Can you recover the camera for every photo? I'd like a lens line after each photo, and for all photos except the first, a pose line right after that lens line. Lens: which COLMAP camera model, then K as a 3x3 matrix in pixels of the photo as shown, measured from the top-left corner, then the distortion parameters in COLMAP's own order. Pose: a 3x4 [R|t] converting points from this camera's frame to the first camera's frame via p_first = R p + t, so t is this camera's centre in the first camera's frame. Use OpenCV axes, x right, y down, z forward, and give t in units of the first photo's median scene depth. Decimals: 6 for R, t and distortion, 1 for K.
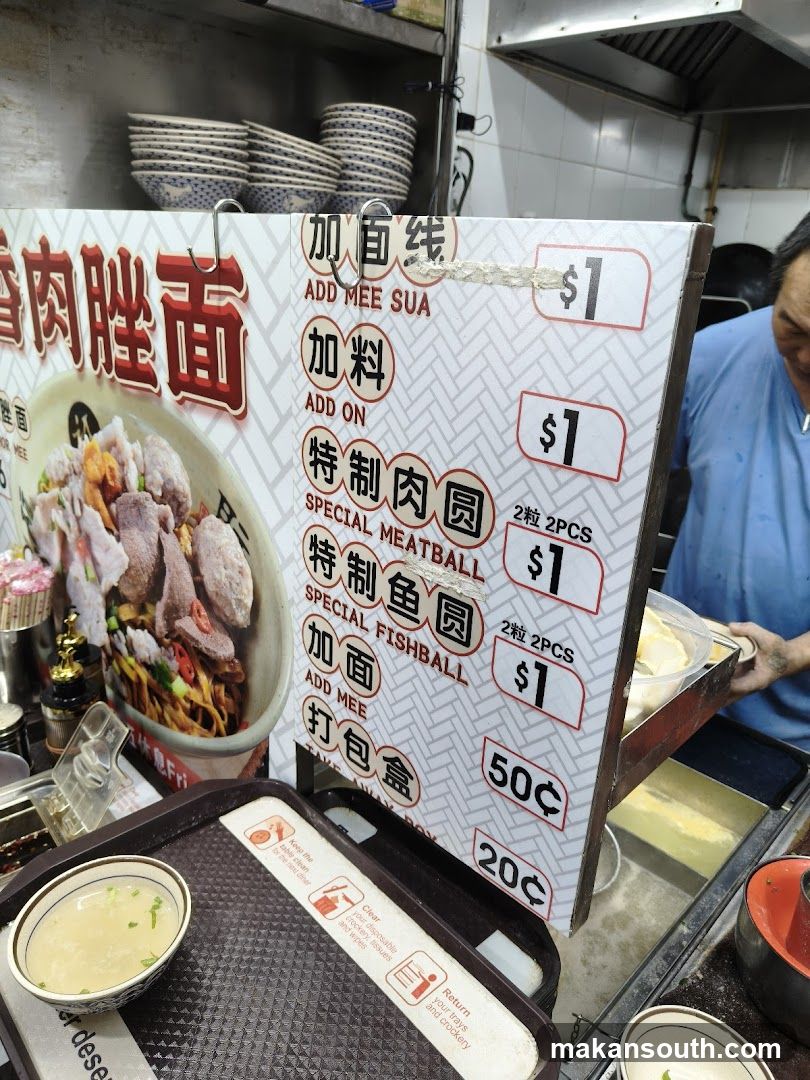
lens RADIAL K [[762.6, 0, 410.1], [0, 762.6, 537.2], [0, 0, 1]] dist [0.013580, -0.022250]
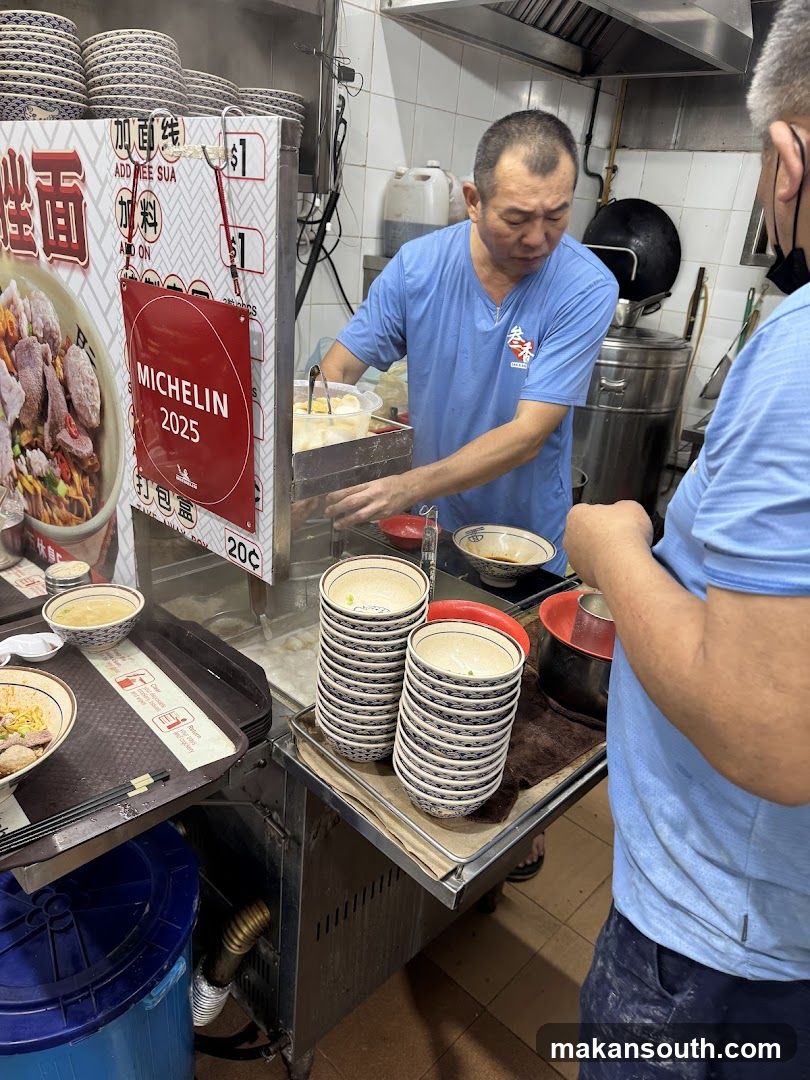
lens RADIAL K [[762.6, 0, 410.0], [0, 762.6, 526.5], [0, 0, 1]] dist [0.013580, -0.022250]
pose [[0.999346, 0.019602, 0.030376, 0.335896], [-0.020446, 0.999406, 0.027741, 0.265686], [-0.029815, -0.028344, 0.999153, -0.449201]]
